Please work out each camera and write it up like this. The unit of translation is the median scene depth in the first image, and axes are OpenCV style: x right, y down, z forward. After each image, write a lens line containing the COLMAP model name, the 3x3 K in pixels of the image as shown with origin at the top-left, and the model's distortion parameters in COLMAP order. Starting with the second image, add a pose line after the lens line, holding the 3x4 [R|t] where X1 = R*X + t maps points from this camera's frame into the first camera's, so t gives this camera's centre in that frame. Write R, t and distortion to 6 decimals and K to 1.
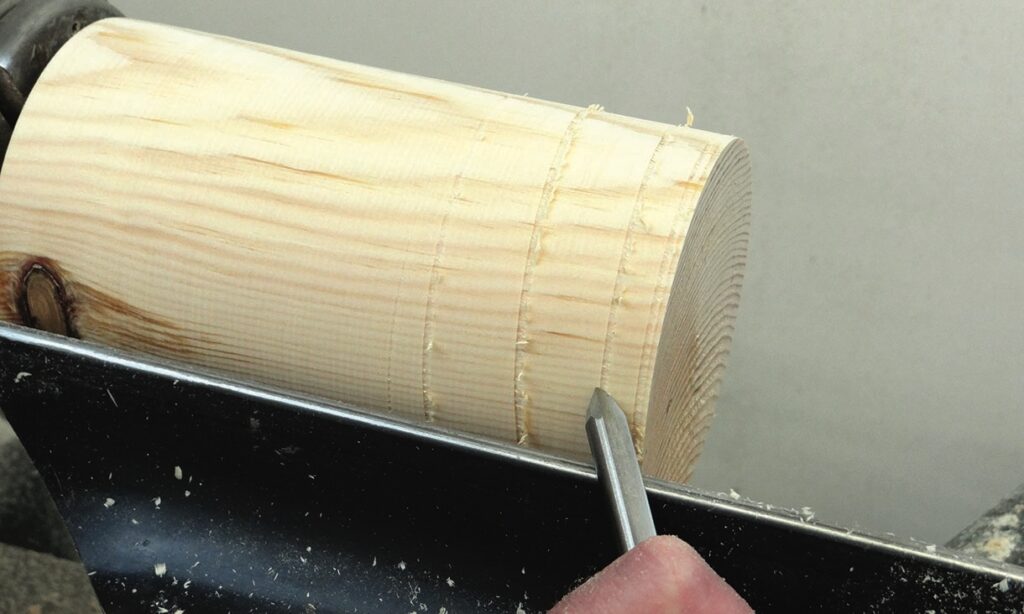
lens RADIAL K [[1778.1, 0, 512.0], [0, 1778.1, 307.0], [0, 0, 1]] dist [-0.012270, -0.120299]
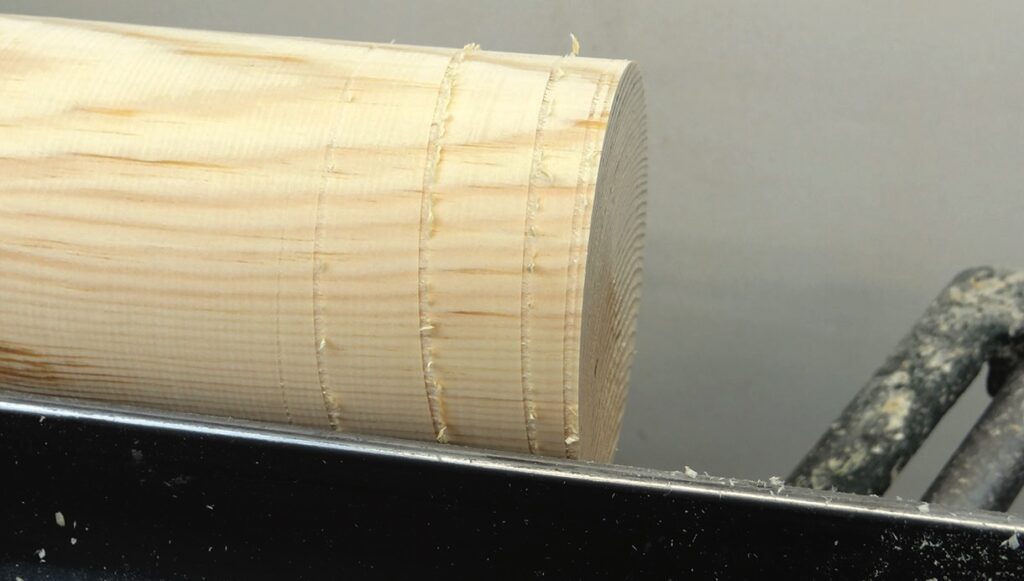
lens RADIAL K [[1654.4, 0, 512.0], [0, 1654.4, 290.5], [0, 0, 1]] dist [-0.028340, -0.061954]
pose [[0.989422, -0.132425, 0.059220, 0.001416], [0.129852, 0.990494, 0.045384, -0.028442], [-0.064667, -0.037214, 0.997213, 0.176639]]
